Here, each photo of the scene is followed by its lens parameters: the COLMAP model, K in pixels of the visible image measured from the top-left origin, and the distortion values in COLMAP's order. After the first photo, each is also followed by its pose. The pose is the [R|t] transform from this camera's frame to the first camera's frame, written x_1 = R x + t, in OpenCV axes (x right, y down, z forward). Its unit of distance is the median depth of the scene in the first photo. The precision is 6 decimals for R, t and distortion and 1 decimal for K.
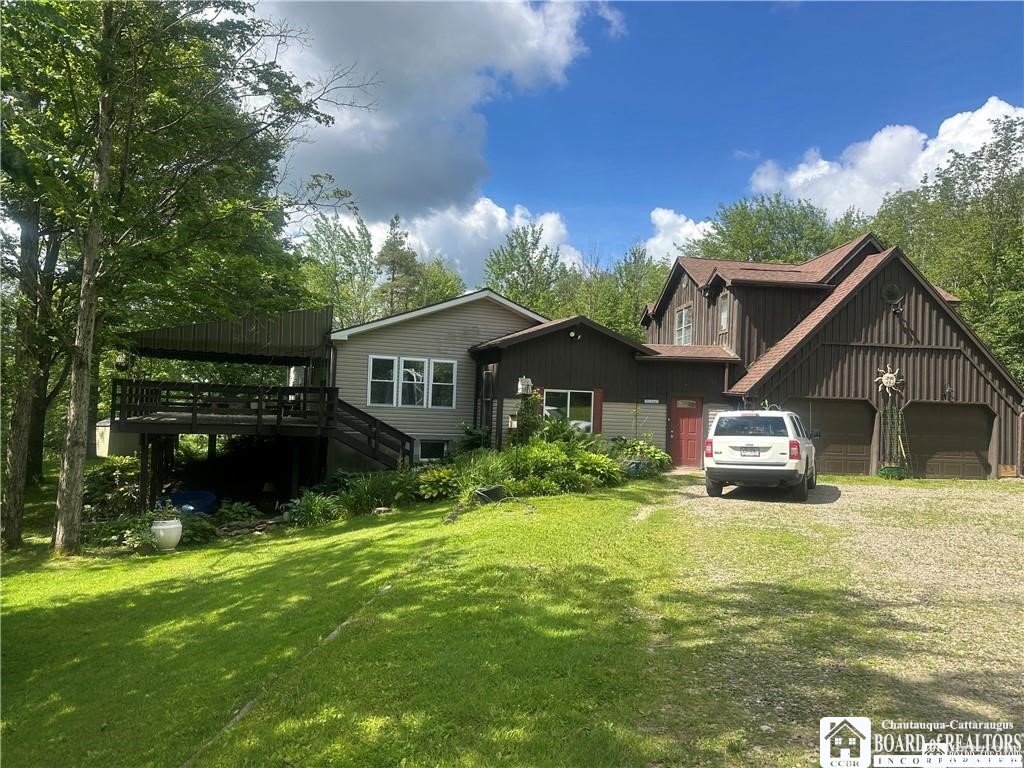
lens RADIAL K [[726.6, 0, 515.9], [0, 726.6, 379.6], [0, 0, 1]] dist [0.110967, -0.106944]
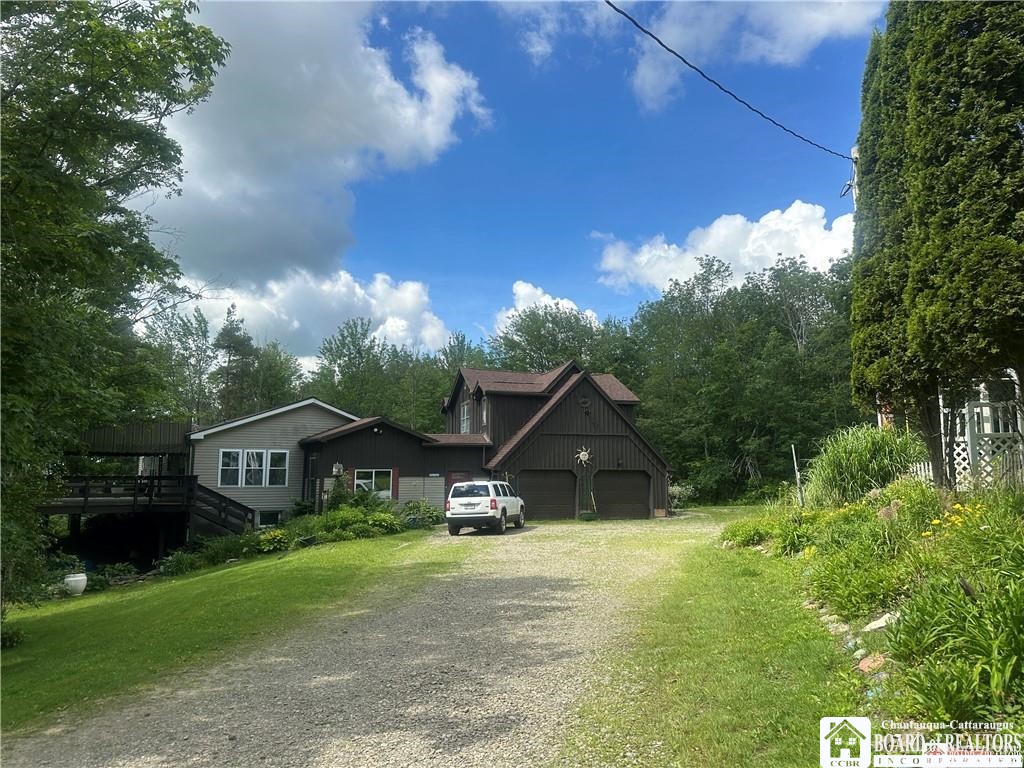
lens RADIAL K [[726.6, 0, 515.9], [0, 726.6, 379.6], [0, 0, 1]] dist [0.110967, -0.106944]
pose [[0.977440, -0.005915, 0.211129, 0.045429], [0.024859, 0.995882, -0.087188, -0.028918], [-0.209744, 0.090469, 0.973562, -0.450810]]
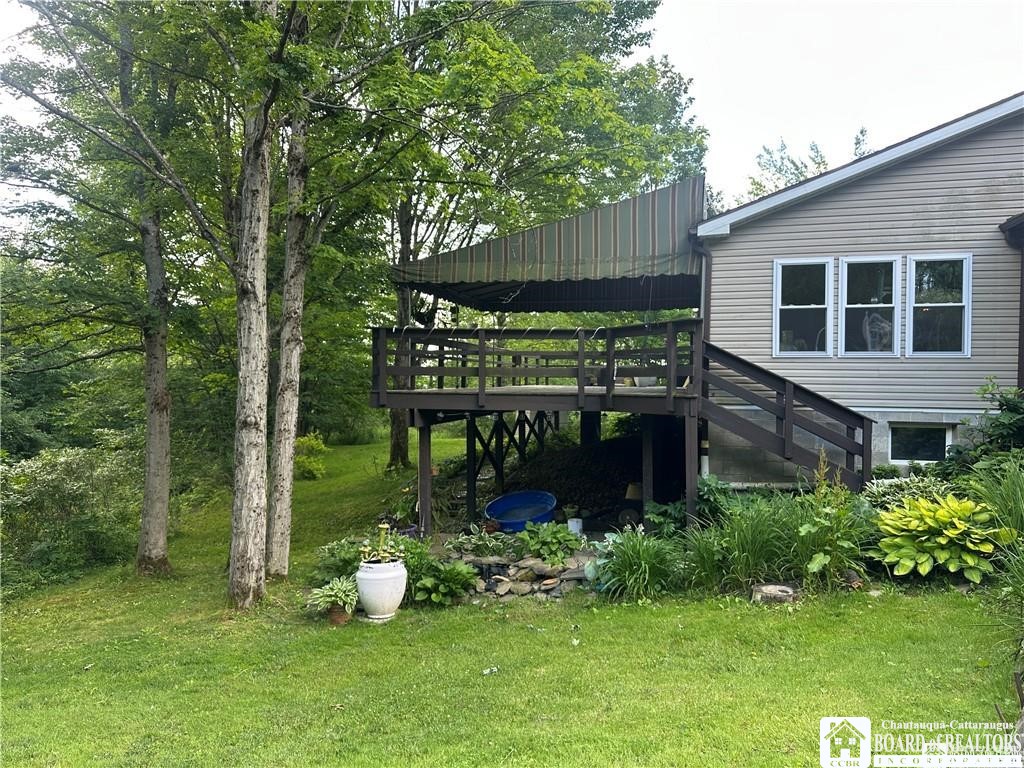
lens RADIAL K [[724.2, 0, 512.0], [0, 724.2, 384.0], [0, 0, 1]] dist [0.073362, -0.114975]
pose [[0.808243, -0.025633, -0.588291, -0.047346], [0.045486, 0.998785, 0.018974, 0.037313], [0.587090, -0.042094, 0.808426, 0.464563]]
